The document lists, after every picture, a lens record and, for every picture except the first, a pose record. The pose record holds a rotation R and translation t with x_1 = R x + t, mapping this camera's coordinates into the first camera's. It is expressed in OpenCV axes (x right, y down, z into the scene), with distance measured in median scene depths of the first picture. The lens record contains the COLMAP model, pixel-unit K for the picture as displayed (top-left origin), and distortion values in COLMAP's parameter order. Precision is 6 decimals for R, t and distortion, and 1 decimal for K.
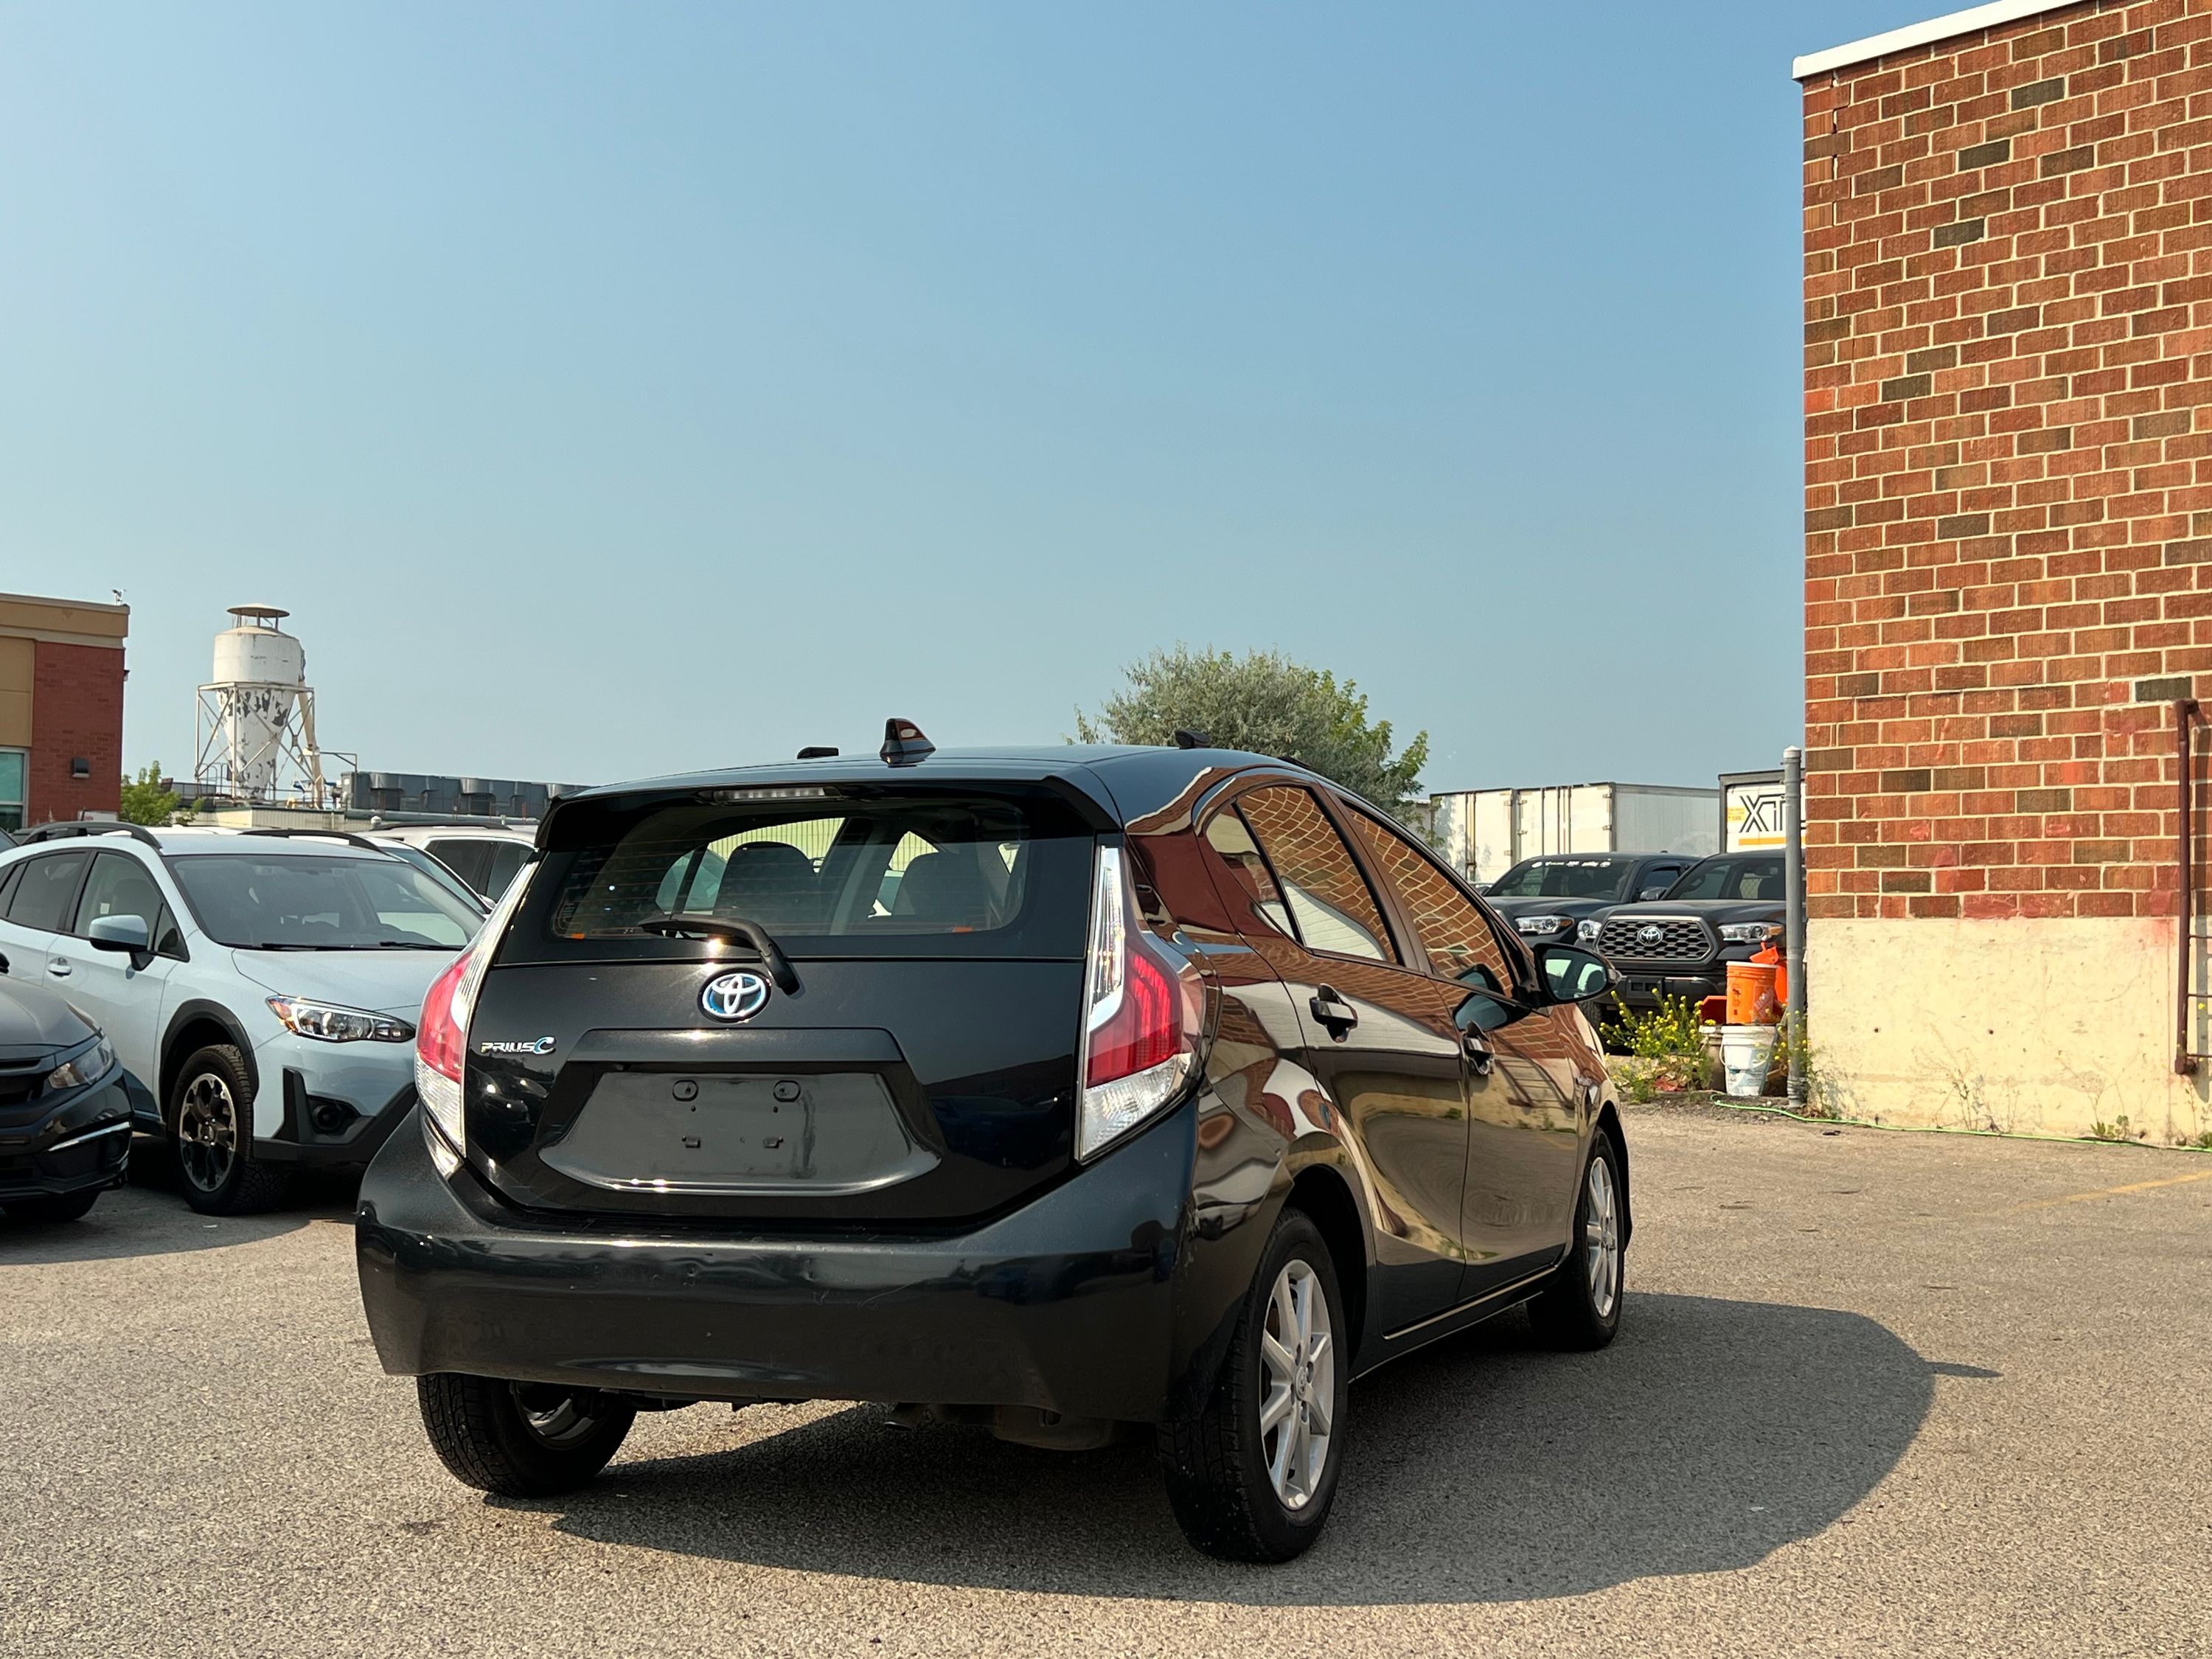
lens RADIAL K [[2575.2, 0, 1118.7], [0, 2575.2, 802.4], [0, 0, 1]] dist [0.063087, 0.000000]
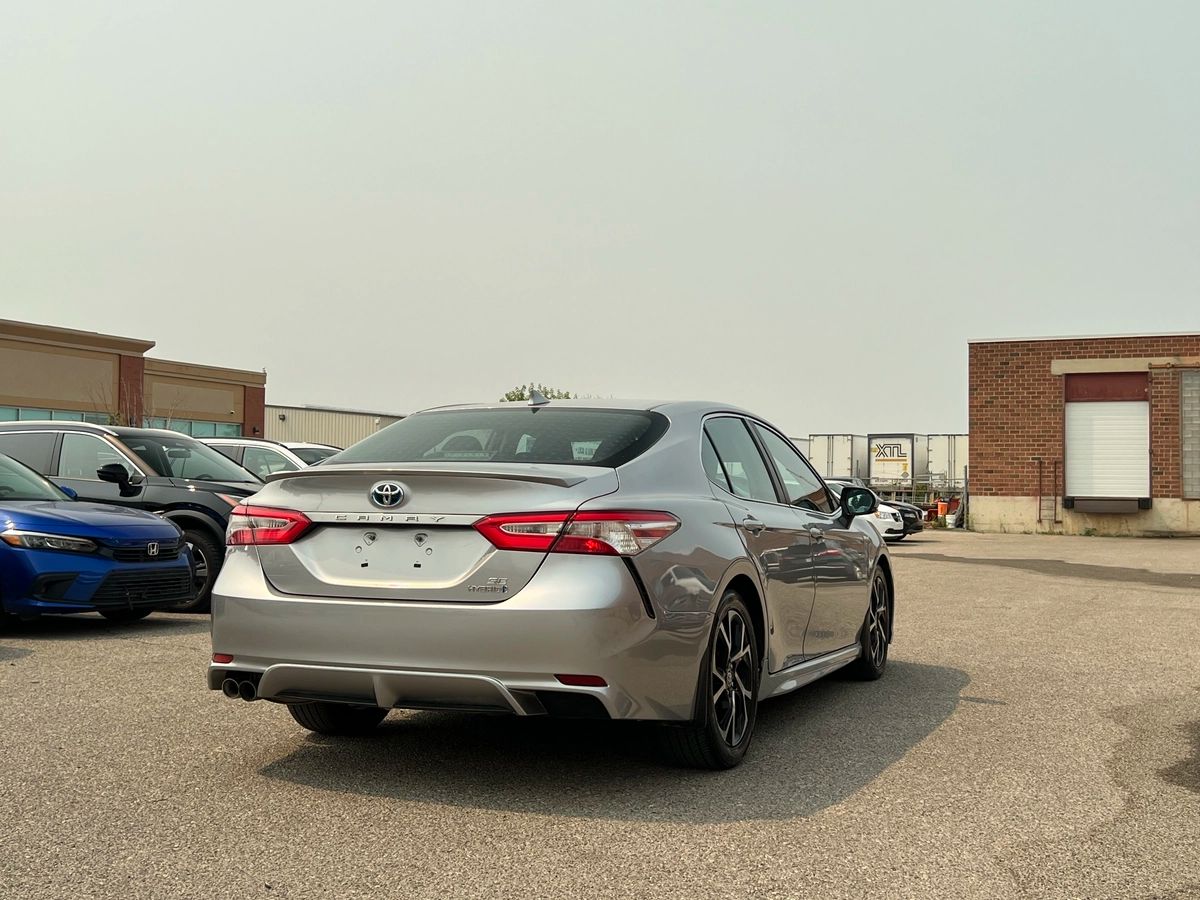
lens RADIAL K [[1397.0, 0, 604.1], [0, 1397.0, 461.6], [0, 0, 1]] dist [0.063087, 0.000000]
pose [[0.934891, 0.006633, 0.354874, -1.606443], [-0.022985, 0.998858, 0.041883, -0.142567], [-0.354191, -0.047313, 0.933975, -1.607338]]
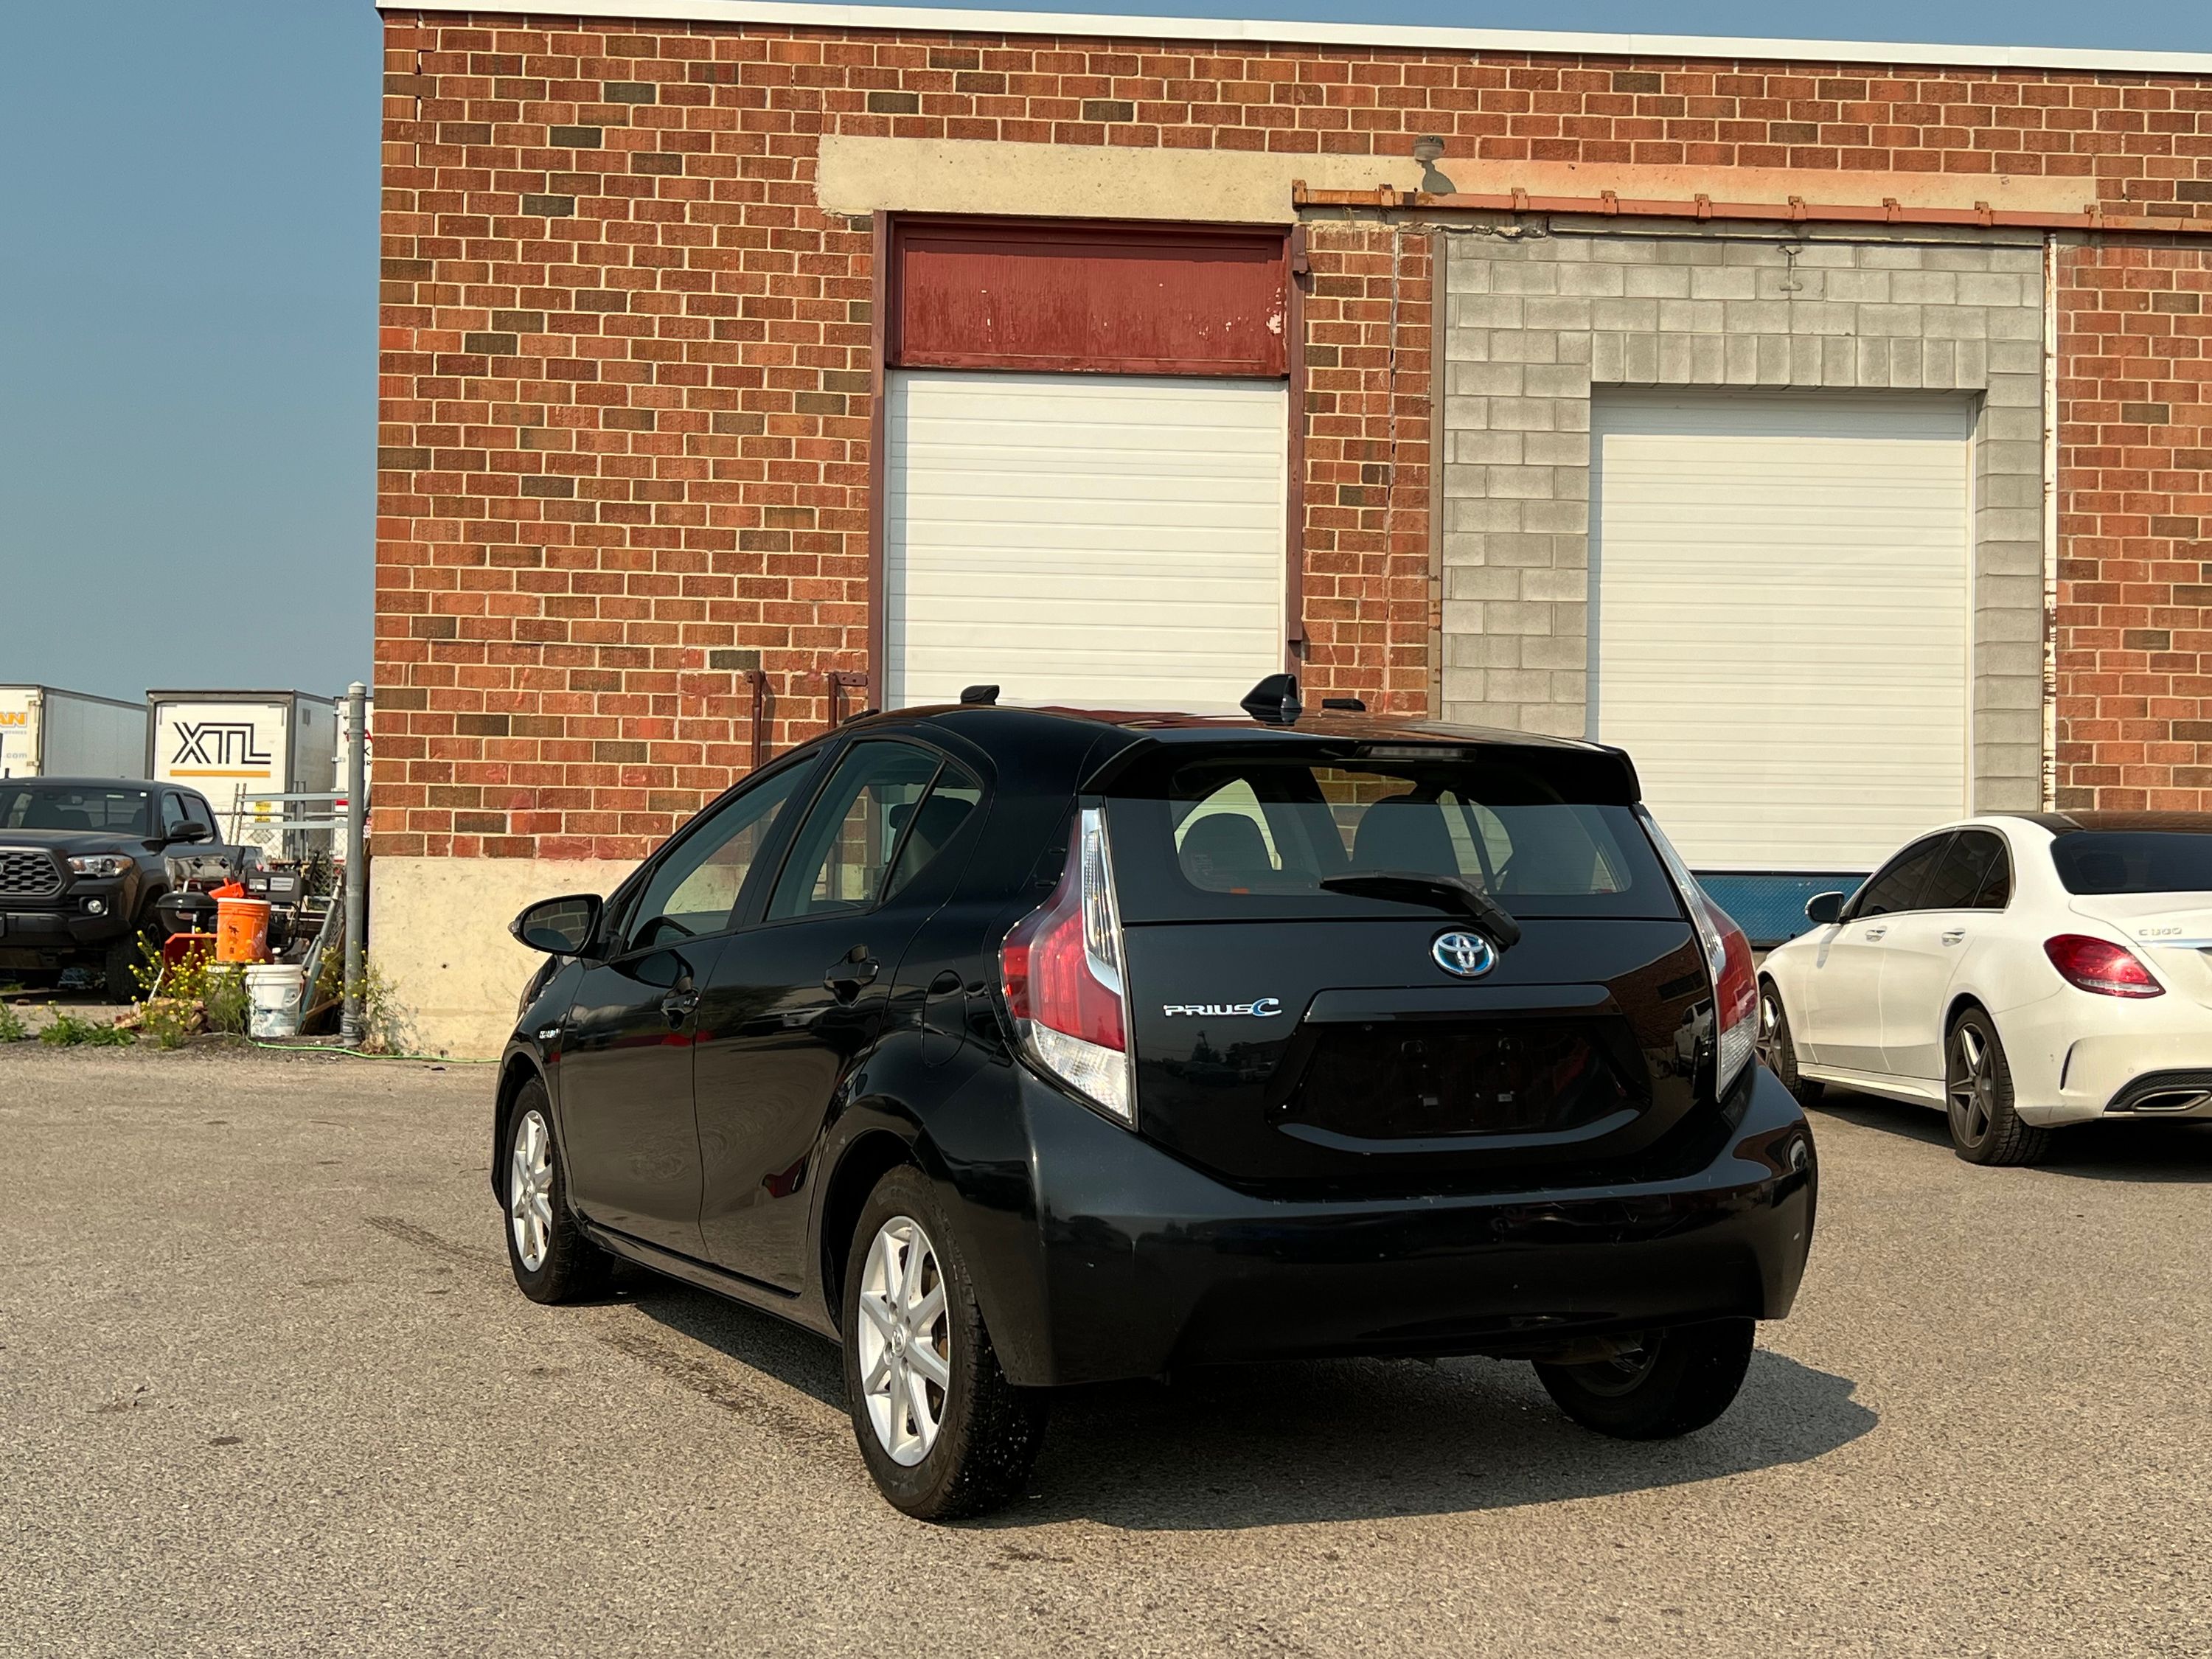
lens RADIAL K [[2575.2, 0, 1119.0], [0, 2575.2, 840.0], [0, 0, 1]] dist [0.063087, 0.000000]
pose [[0.668720, 0.023340, 0.743148, -0.296889], [-0.054848, 0.998332, 0.018001, 0.004902], [-0.741489, -0.052798, 0.668885, 0.119255]]
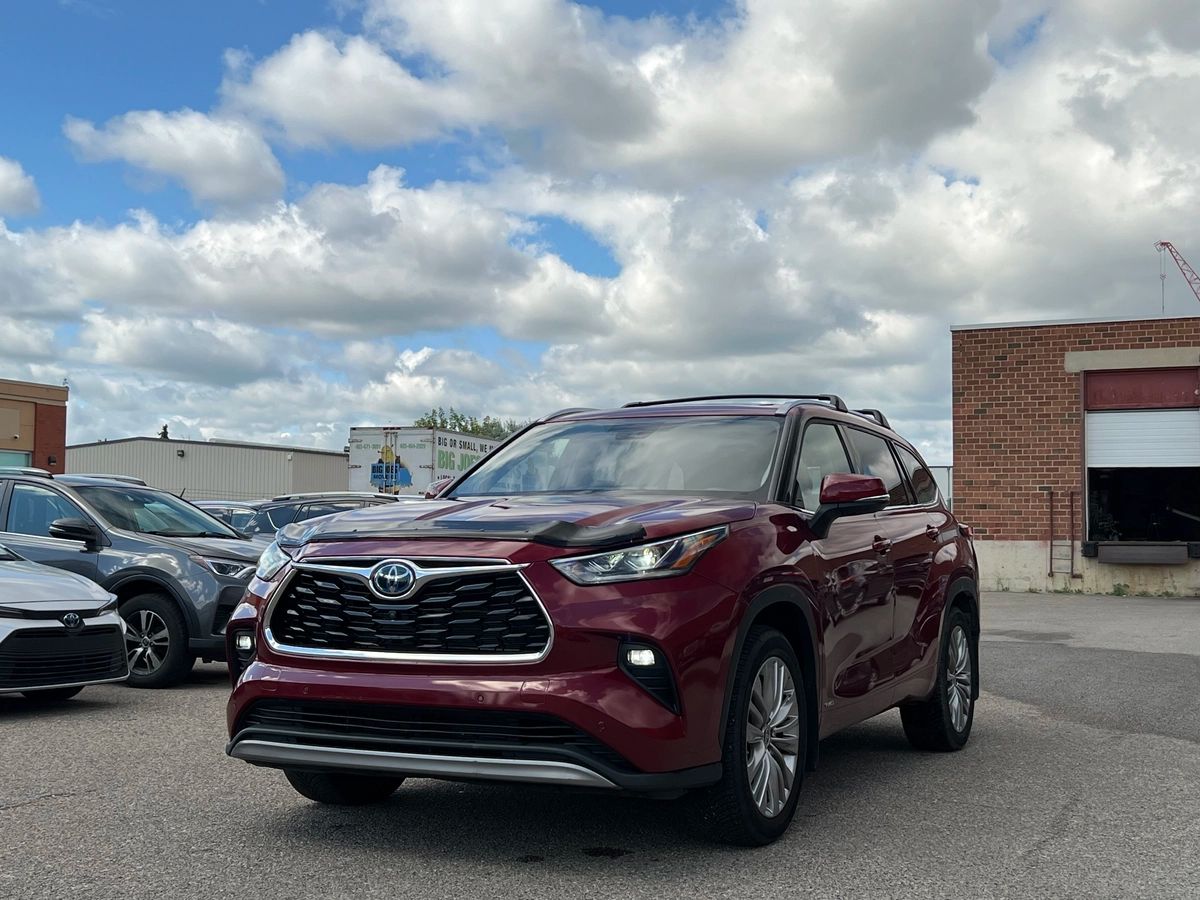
lens RADIAL K [[1513.6, 0, 579.8], [0, 1513.6, 471.2], [0, 0, 1]] dist [0.046104, 0.000000]
pose [[0.939621, 0.012294, 0.341995, -1.144646], [-0.019679, 0.999642, 0.018132, -0.098167], [-0.341650, -0.023768, 0.939527, -1.075601]]
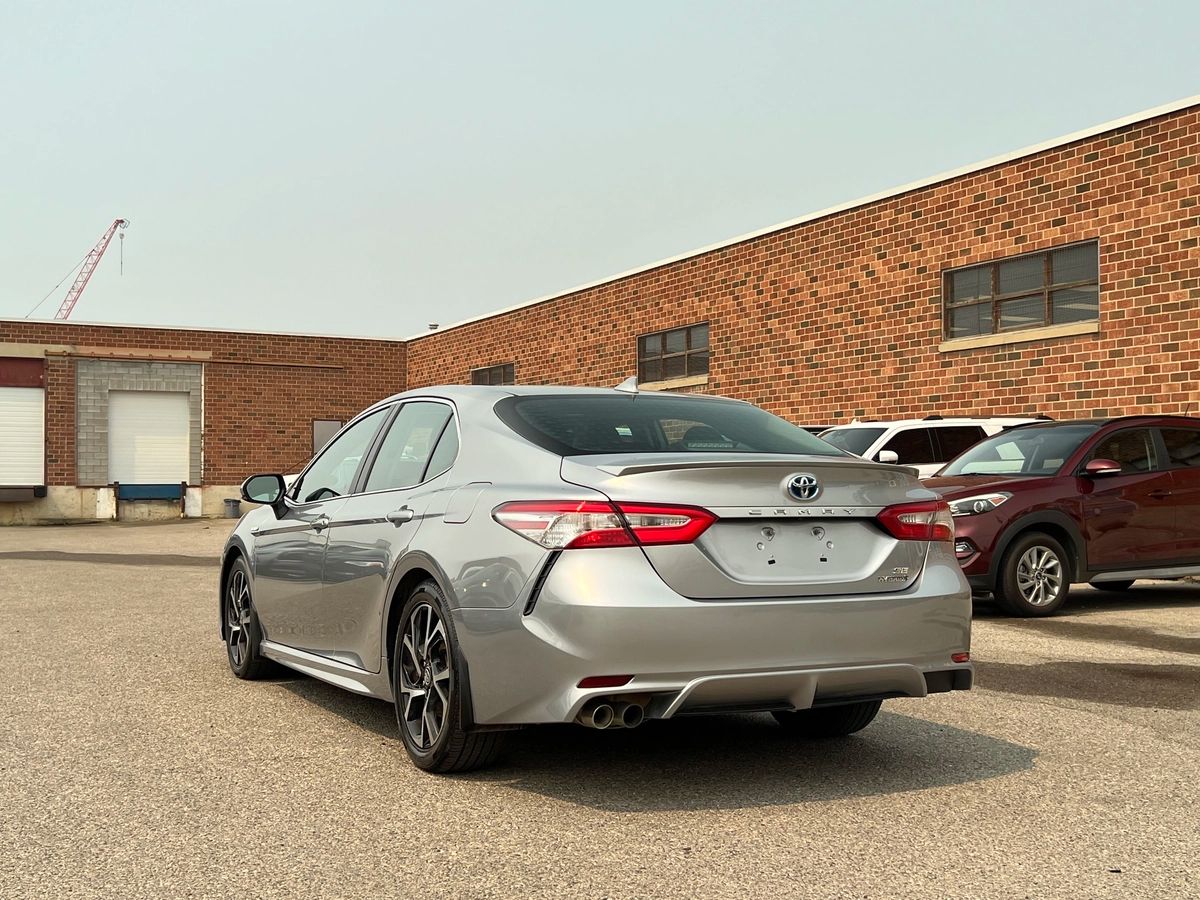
lens RADIAL K [[1397.0, 0, 606.2], [0, 1397.0, 453.0], [0, 0, 1]] dist [0.063087, 0.000000]
pose [[0.335001, 0.013611, 0.942120, -1.865893], [-0.059643, 0.998197, 0.006787, -0.126110], [-0.940328, -0.058464, 0.335208, -1.329469]]
